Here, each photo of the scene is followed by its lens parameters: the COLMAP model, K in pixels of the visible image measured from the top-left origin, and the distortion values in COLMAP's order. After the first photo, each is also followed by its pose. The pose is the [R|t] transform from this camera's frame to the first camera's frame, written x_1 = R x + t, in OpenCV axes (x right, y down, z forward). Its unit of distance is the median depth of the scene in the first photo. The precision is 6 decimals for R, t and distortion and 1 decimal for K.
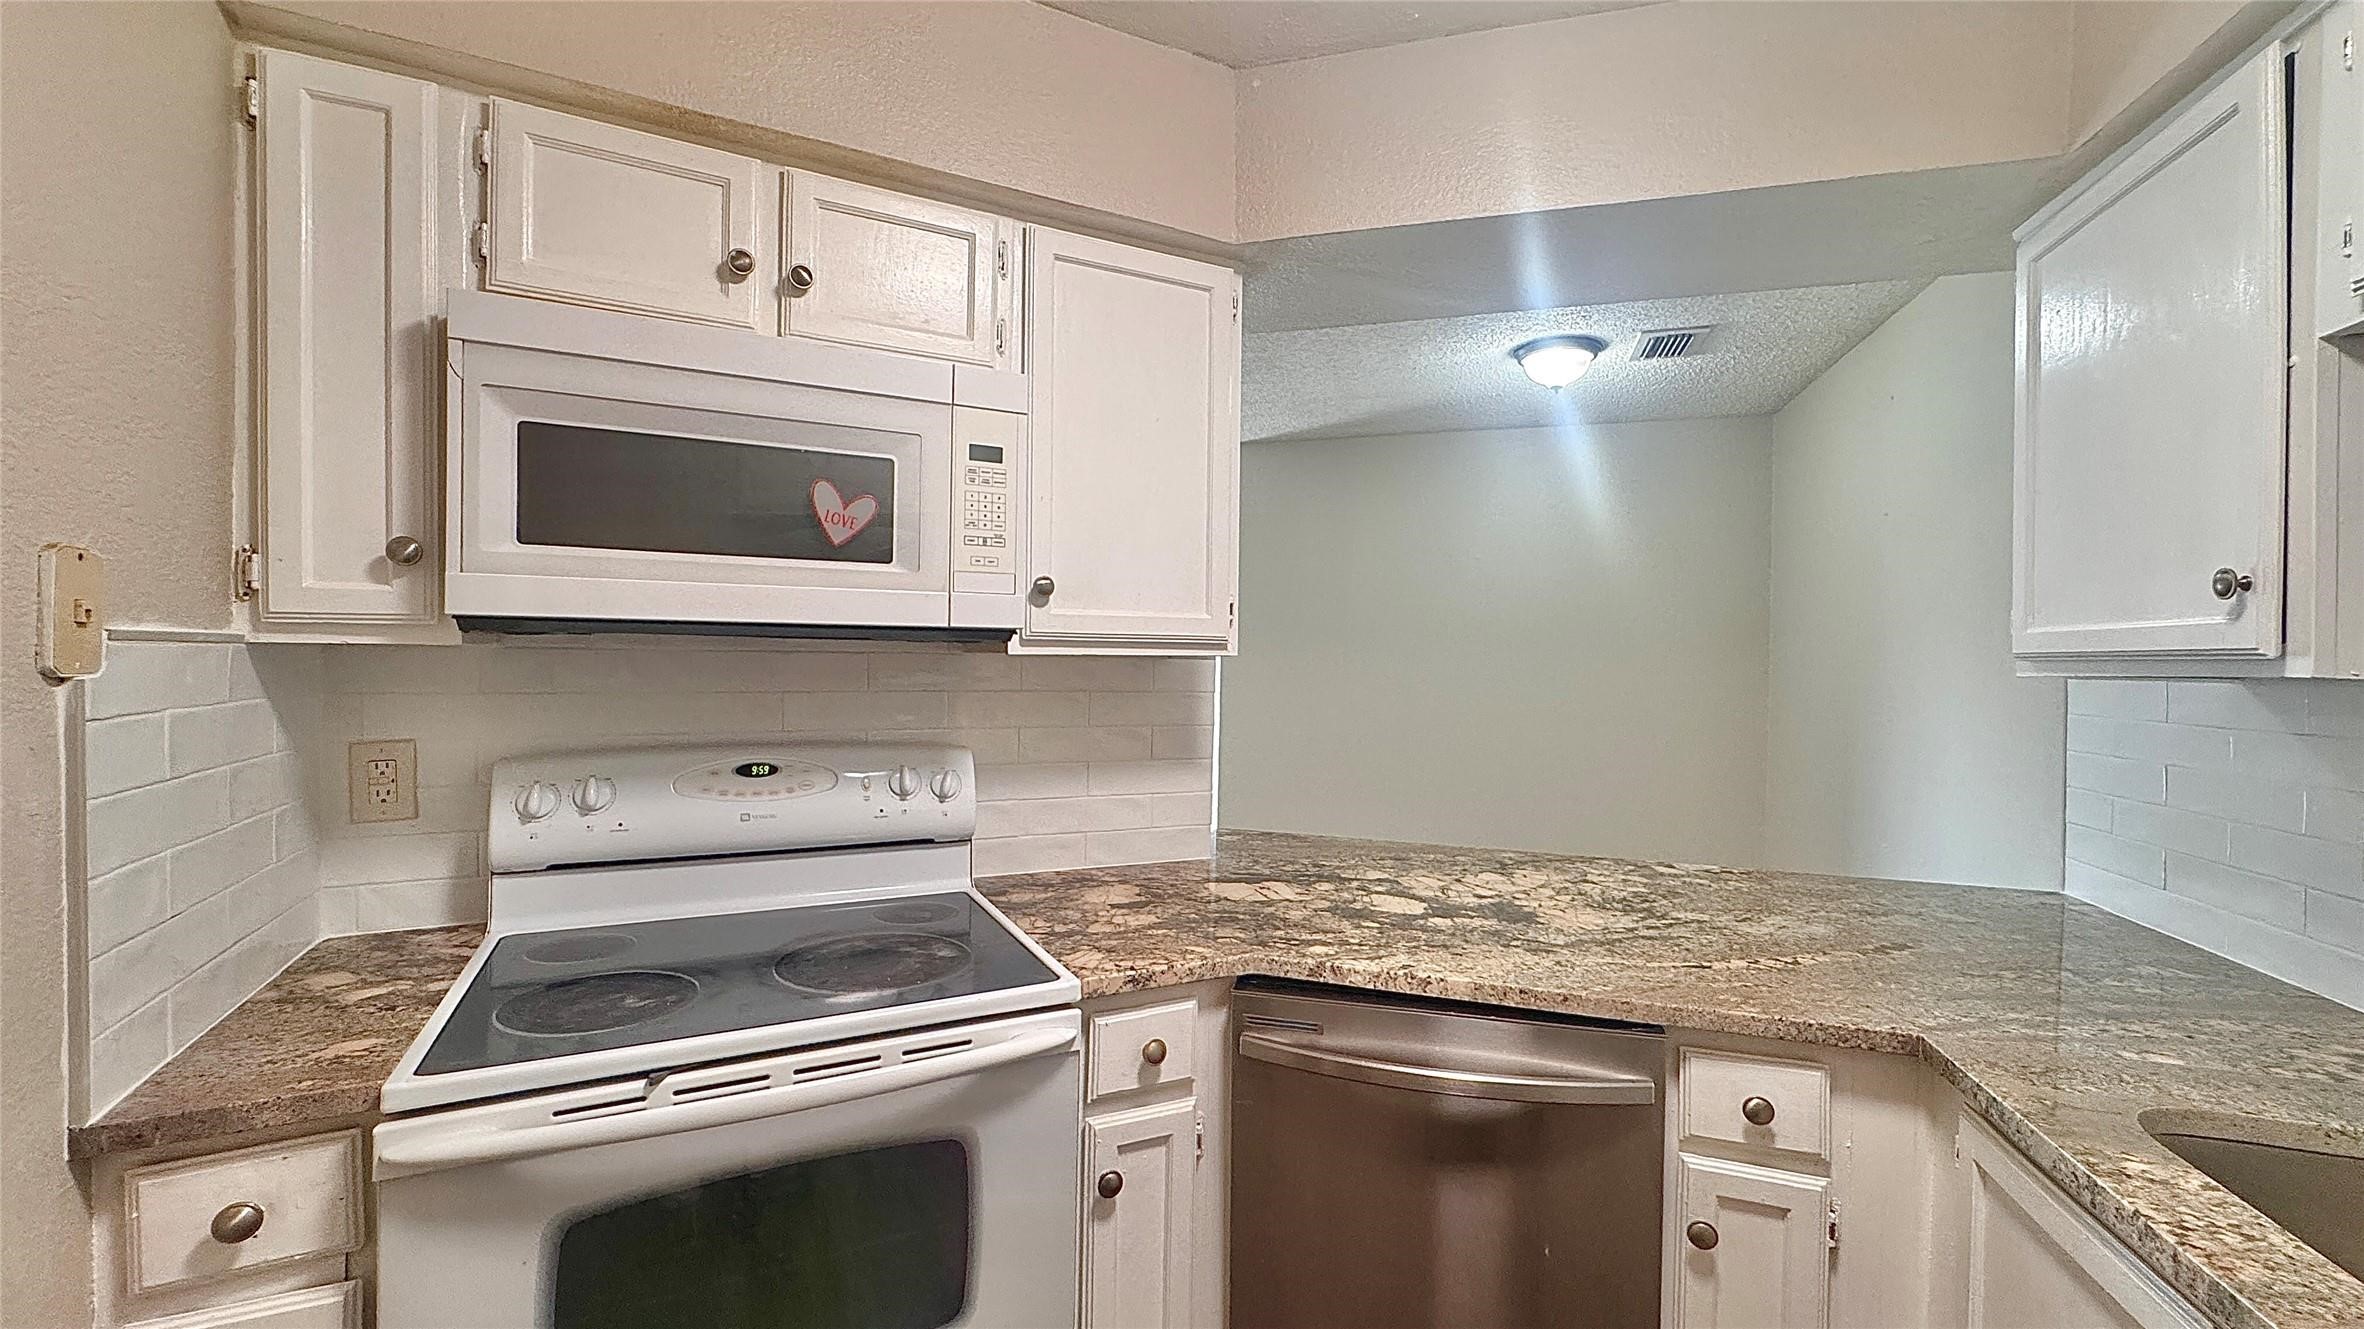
lens RADIAL K [[944.2, 0, 1180.1], [0, 944.2, 658.9], [0, 0, 1]] dist [-0.007180, 0.001409]
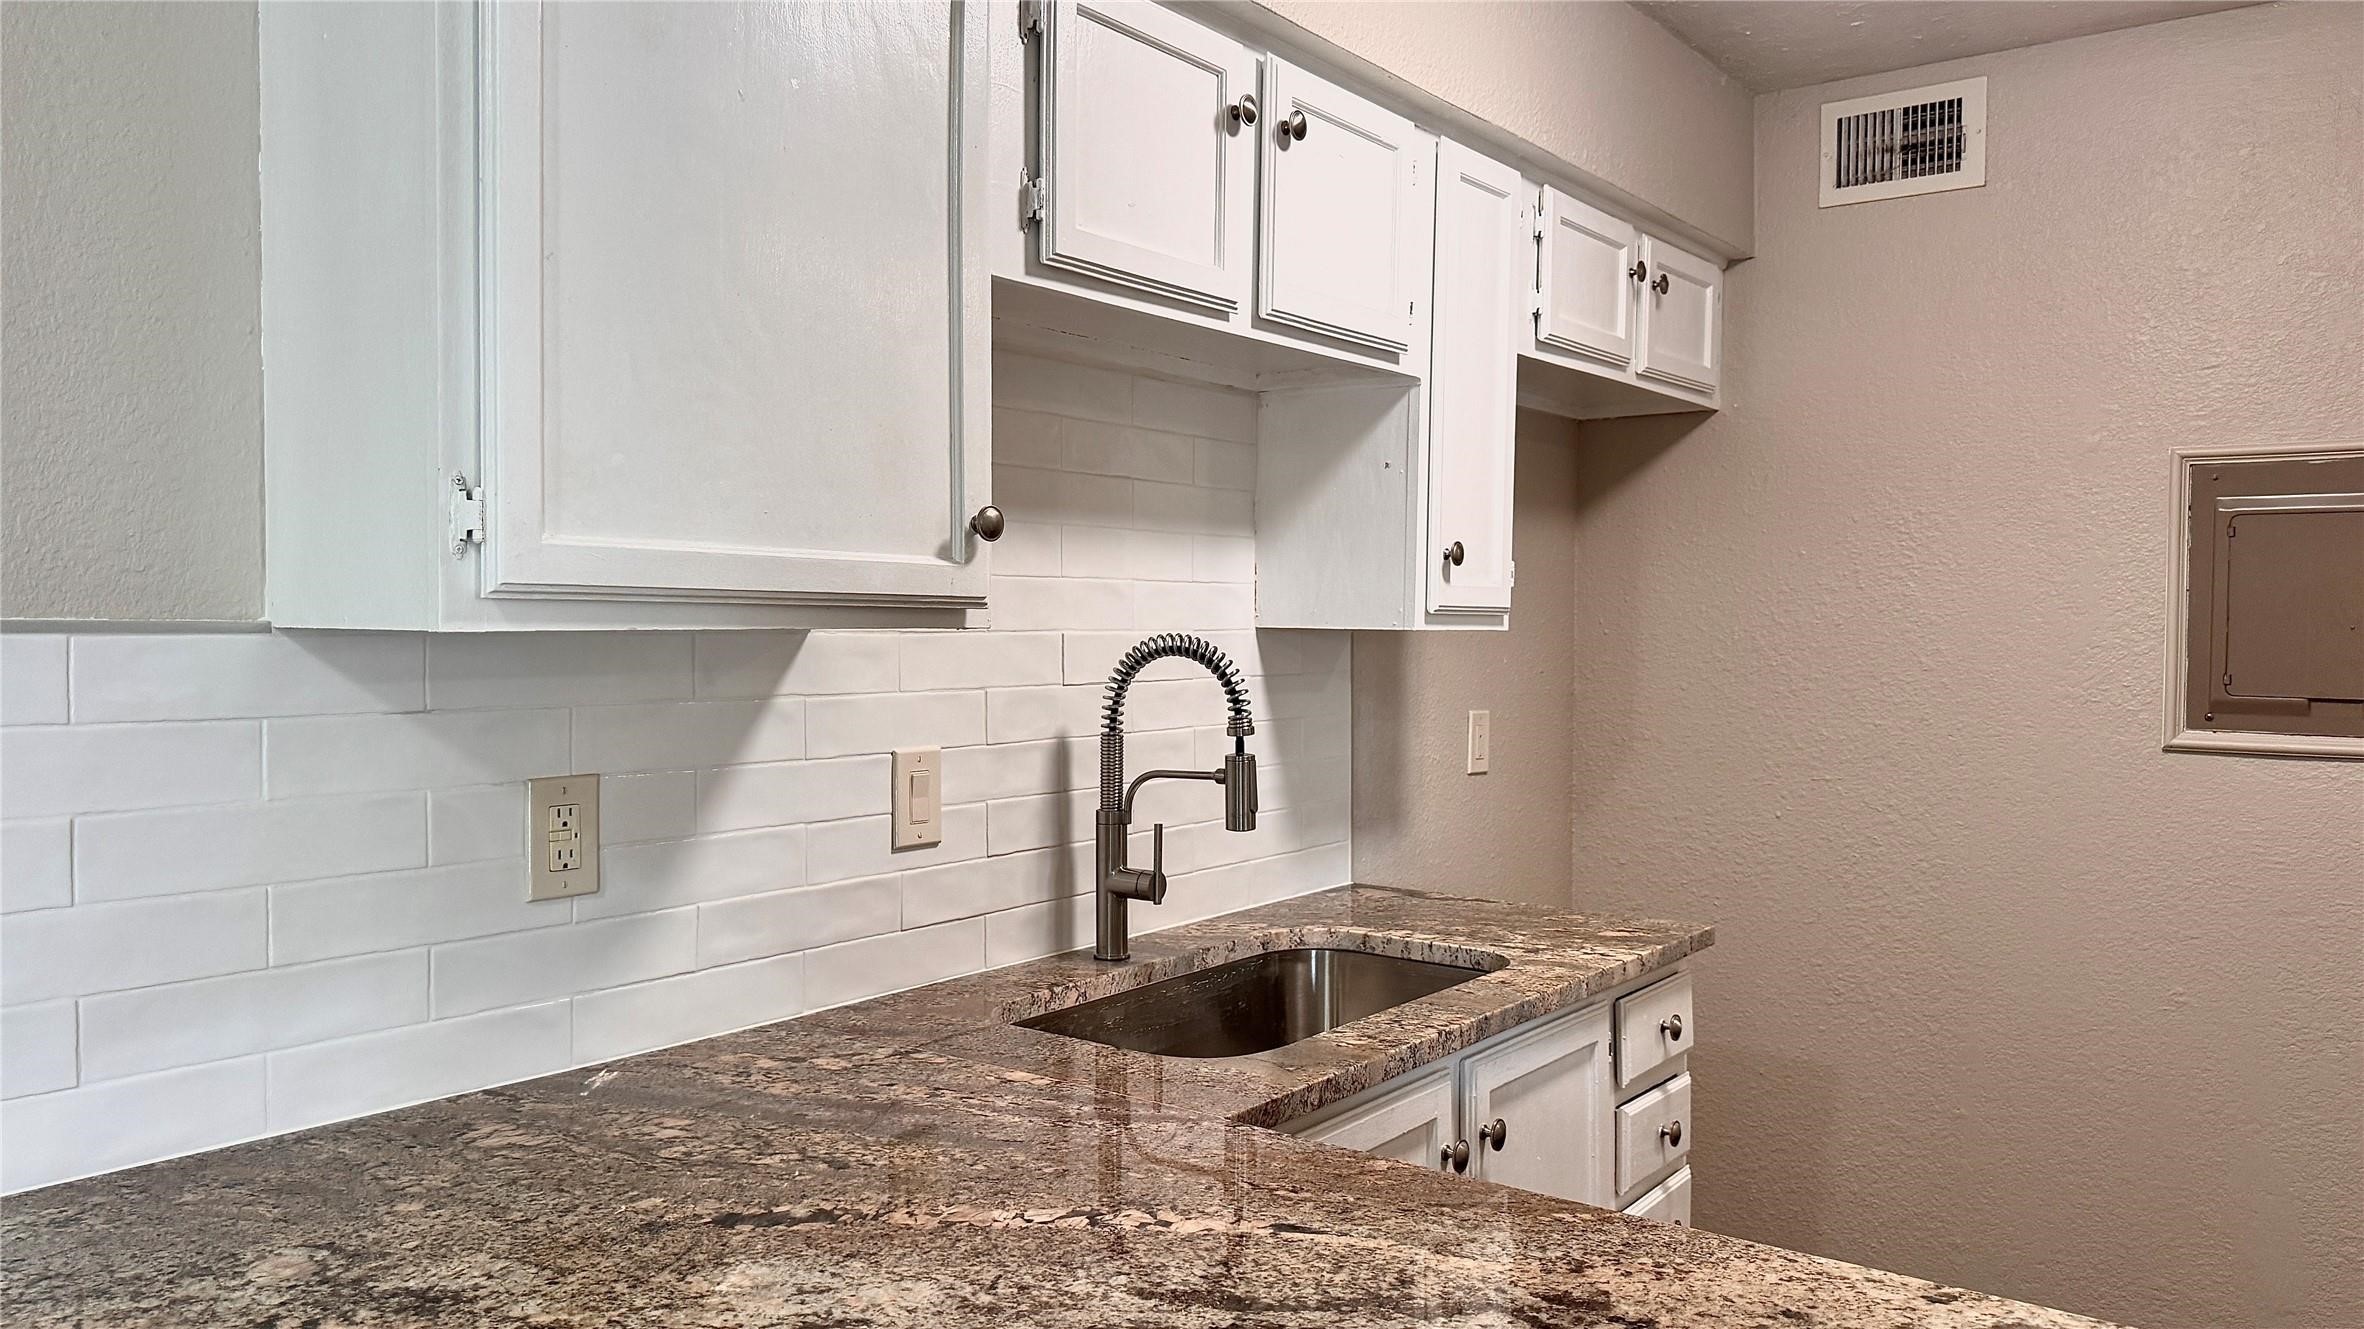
lens RADIAL K [[1660.2, 0, 1169.0], [0, 1660.2, 667.6], [0, 0, 1]] dist [0.051031, -0.041343]
pose [[-0.935766, -0.031880, 0.351177, 0.329525], [-0.022795, 0.999291, 0.029975, 0.003579], [-0.351884, 0.020045, -0.935829, 1.963067]]
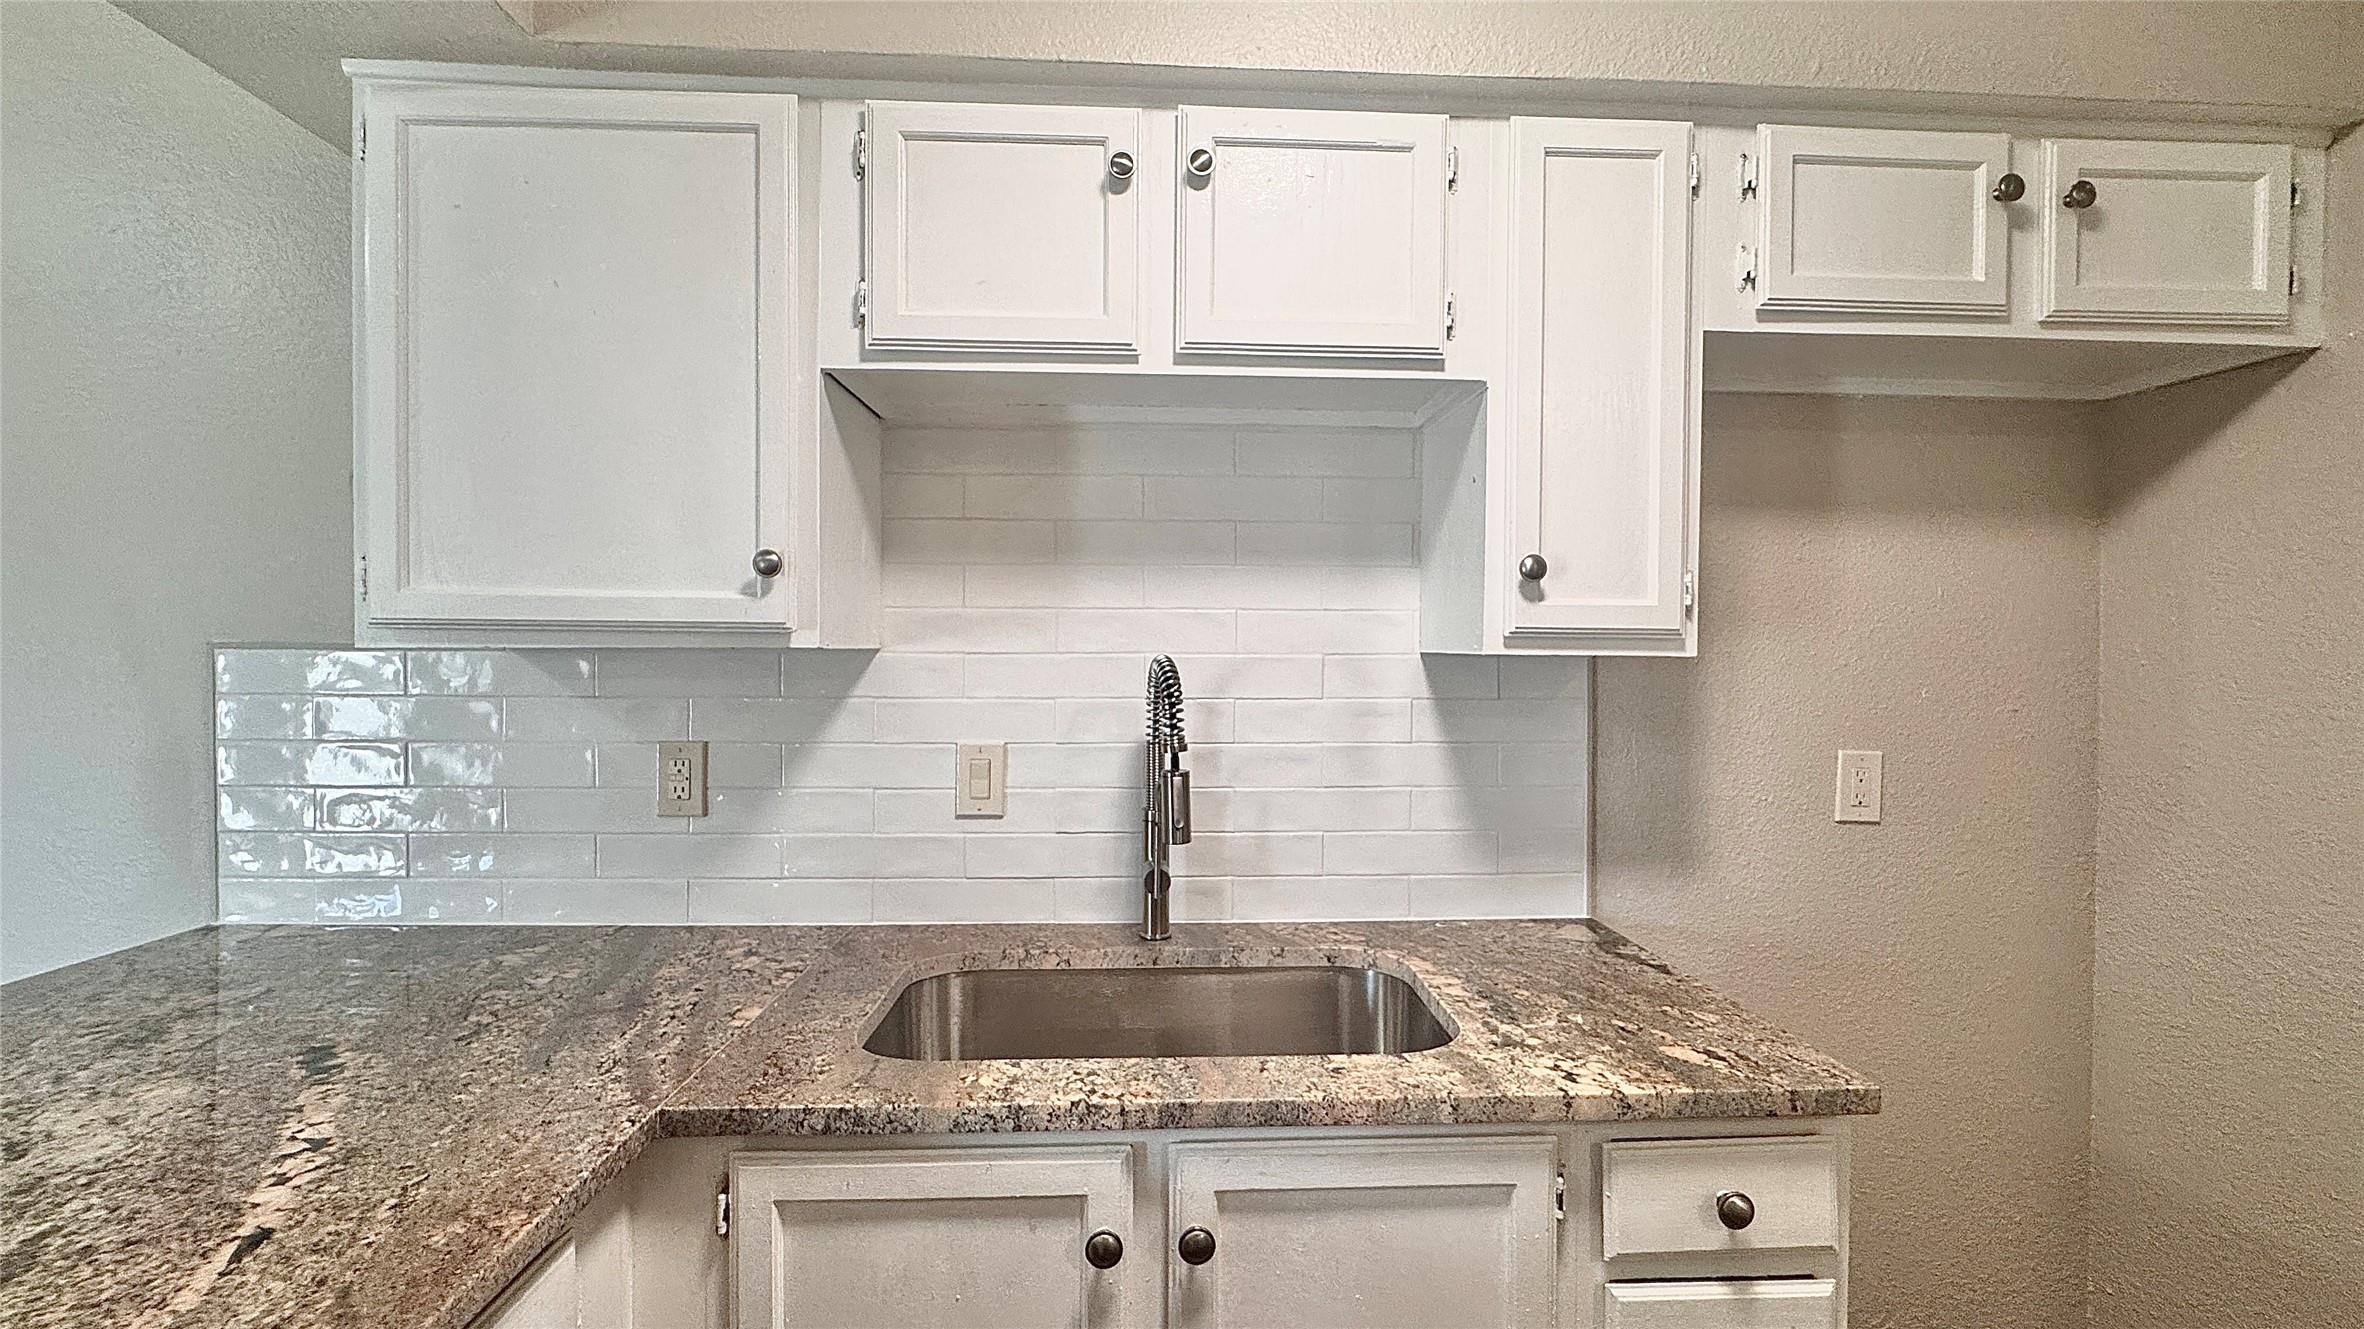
lens RADIAL K [[944.2, 0, 1178.9], [0, 944.2, 657.0], [0, 0, 1]] dist [-0.007180, 0.001409]
pose [[-0.342261, -0.026788, 0.939223, -0.079879], [-0.017024, 0.999606, 0.022306, -0.002889], [-0.939451, -0.008355, -0.342583, 0.755908]]
